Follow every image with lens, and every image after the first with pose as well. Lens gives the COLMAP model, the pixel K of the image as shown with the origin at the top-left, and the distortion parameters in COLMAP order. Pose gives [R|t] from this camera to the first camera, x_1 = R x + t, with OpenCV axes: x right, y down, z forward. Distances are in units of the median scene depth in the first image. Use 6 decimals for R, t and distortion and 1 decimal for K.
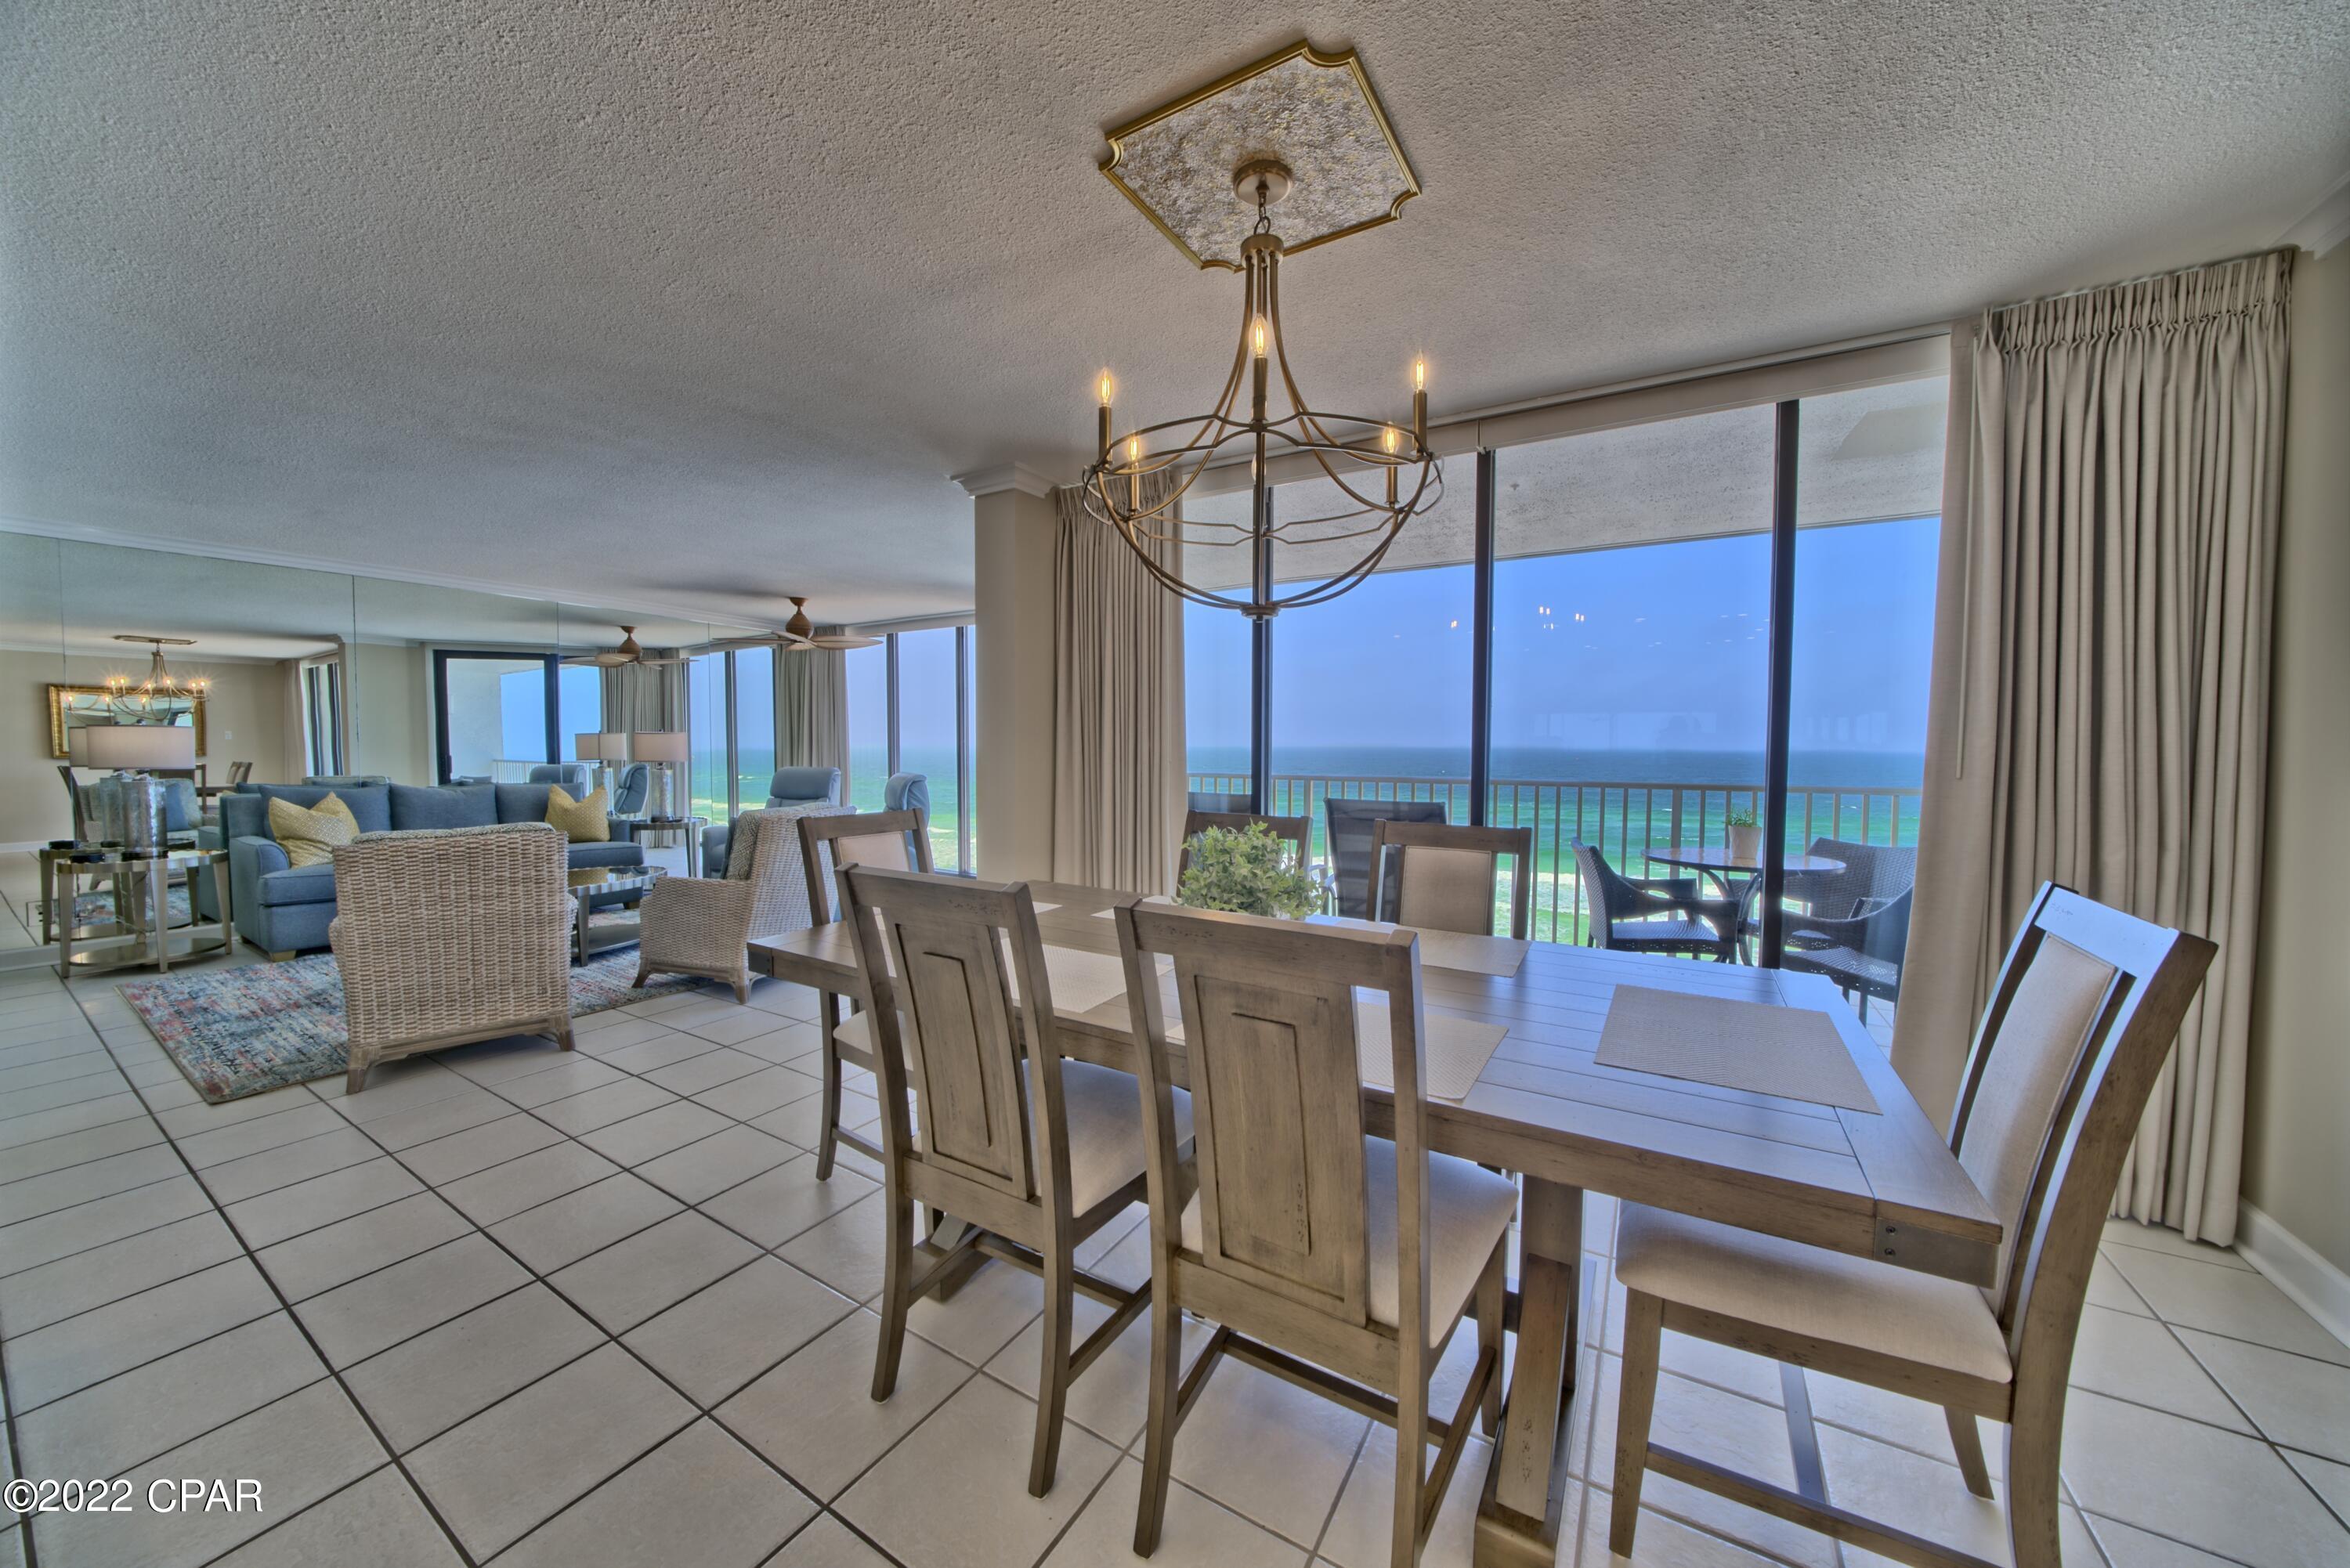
lens RADIAL K [[814.8, 0, 1183.9], [0, 814.8, 785.5], [0, 0, 1]] dist [0.001918, 0.000069]
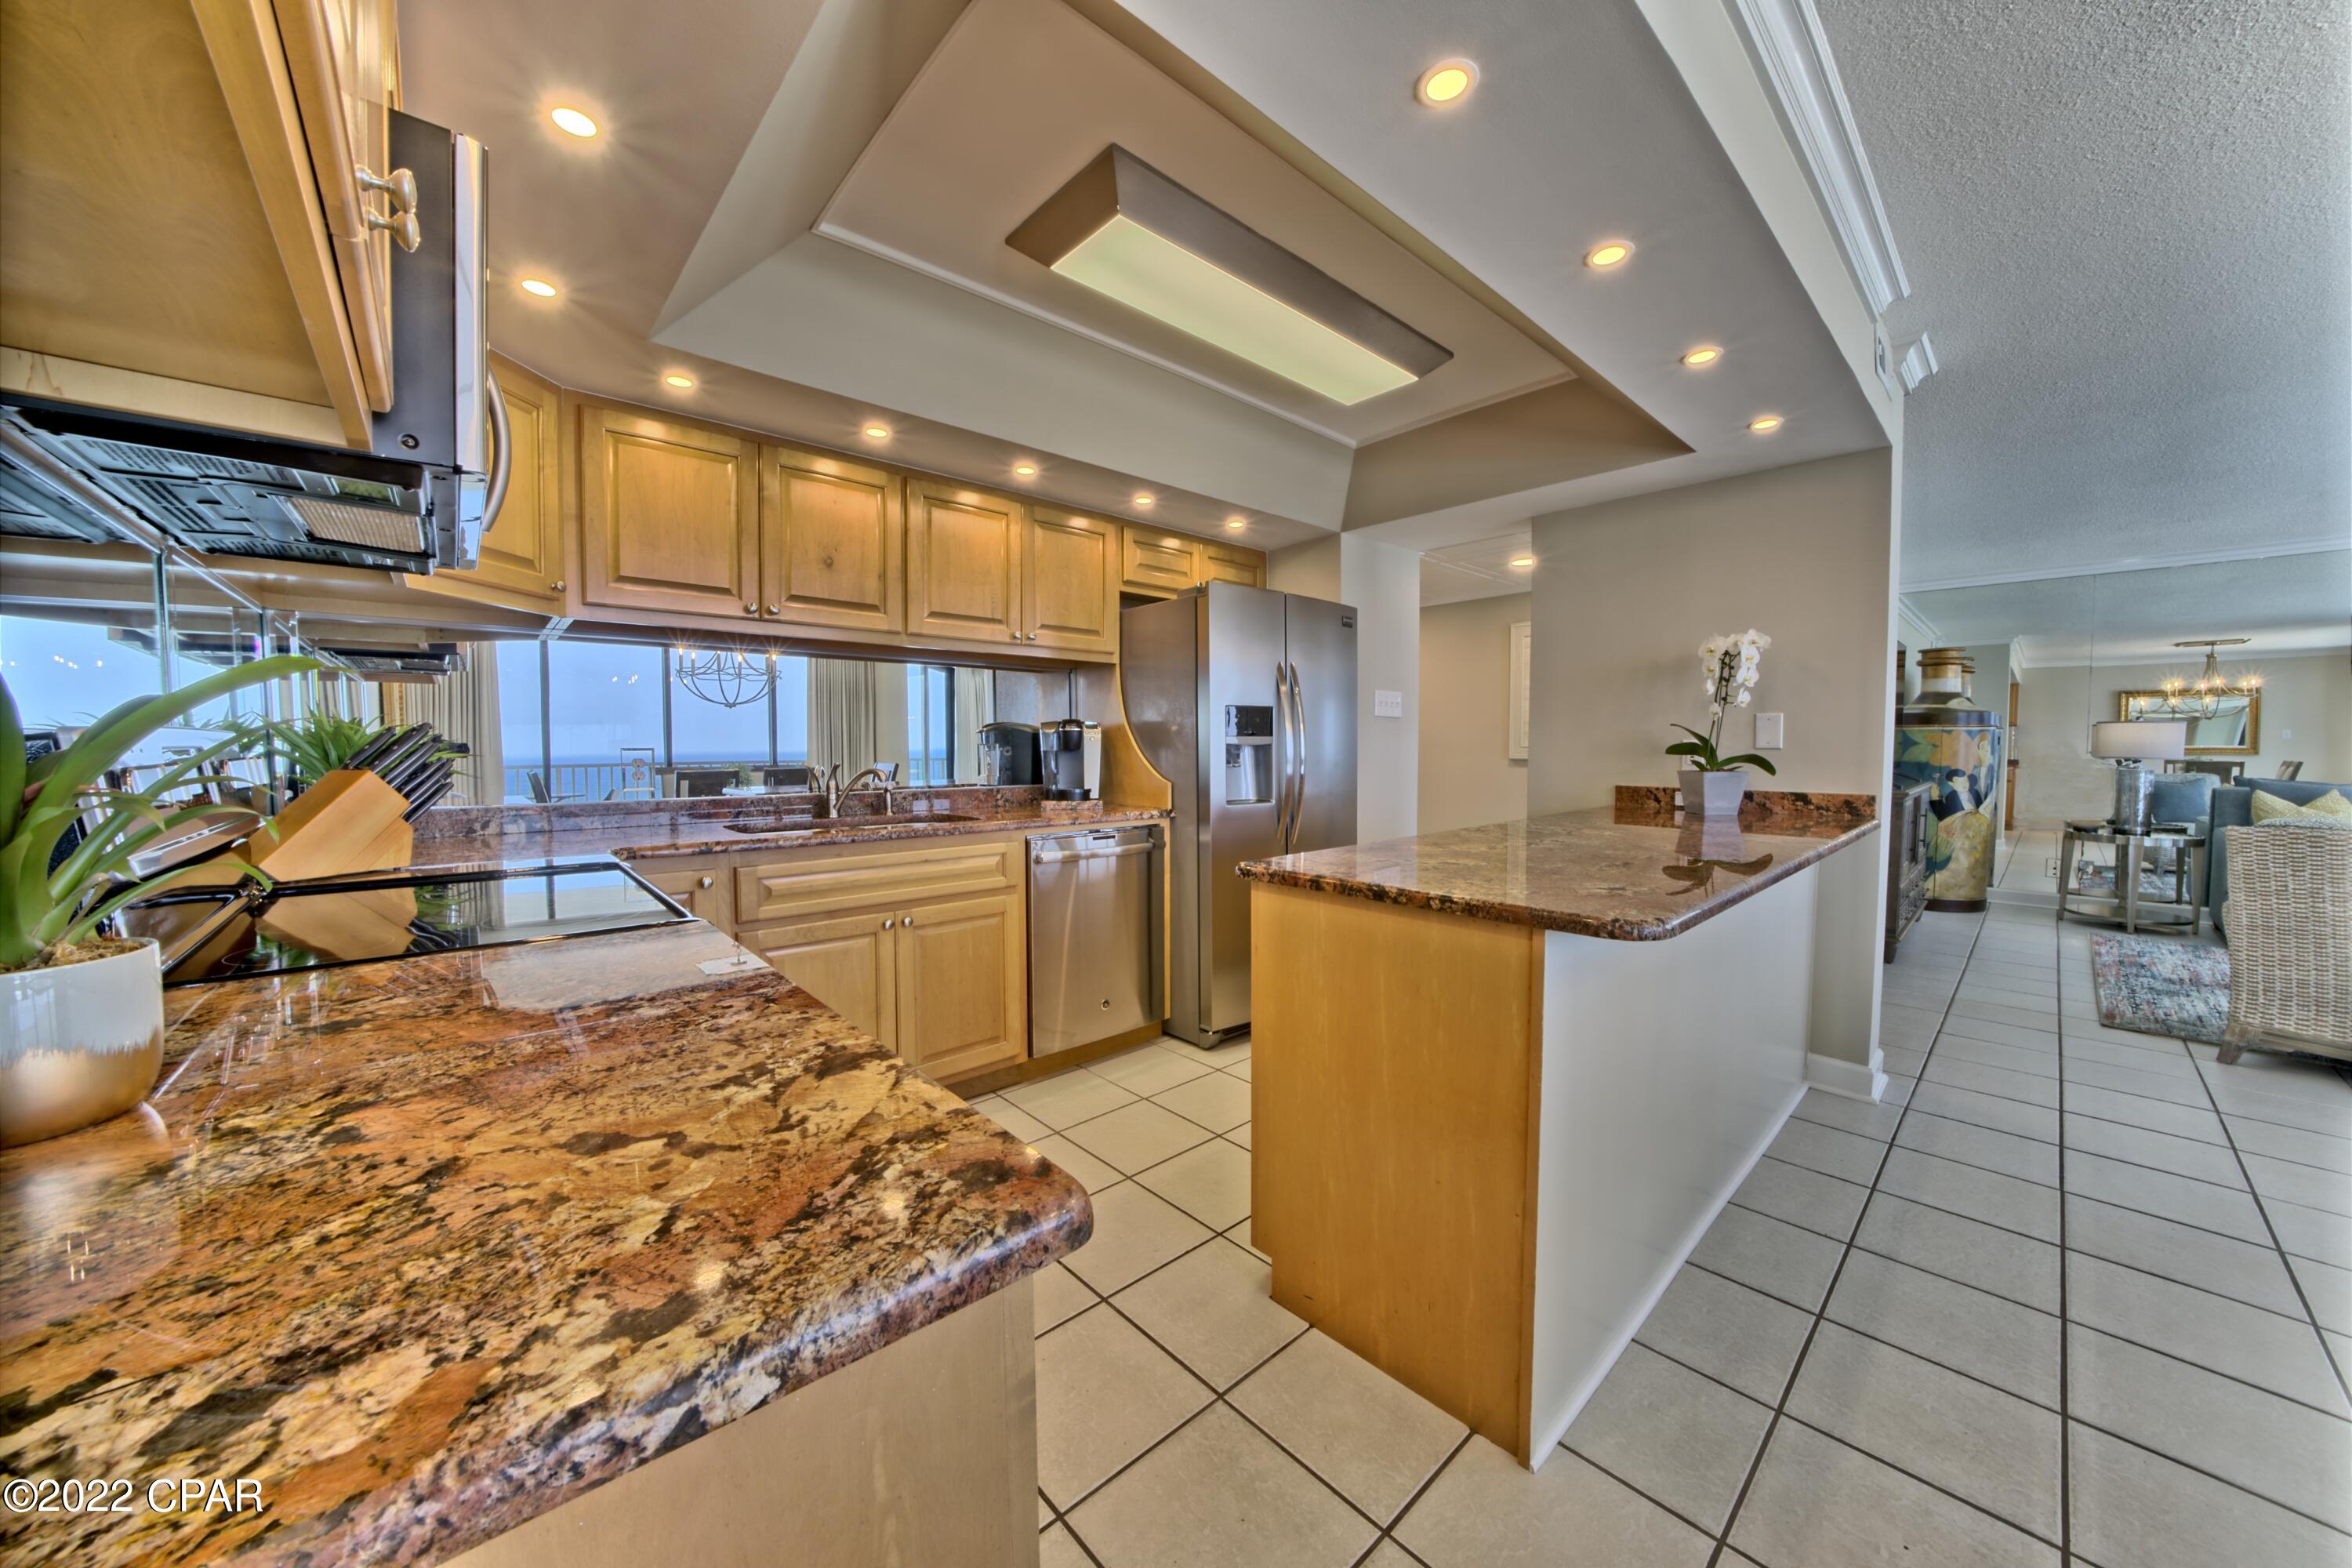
lens RADIAL K [[815.5, 0, 1172.6], [0, 815.5, 775.6], [0, 0, 1]] dist [0.001918, 0.000069]
pose [[-0.248206, 0.034198, -0.968103, 0.176950], [-0.049810, 0.997604, 0.048011, 0.014904], [0.967426, 0.060137, -0.245908, -0.036456]]
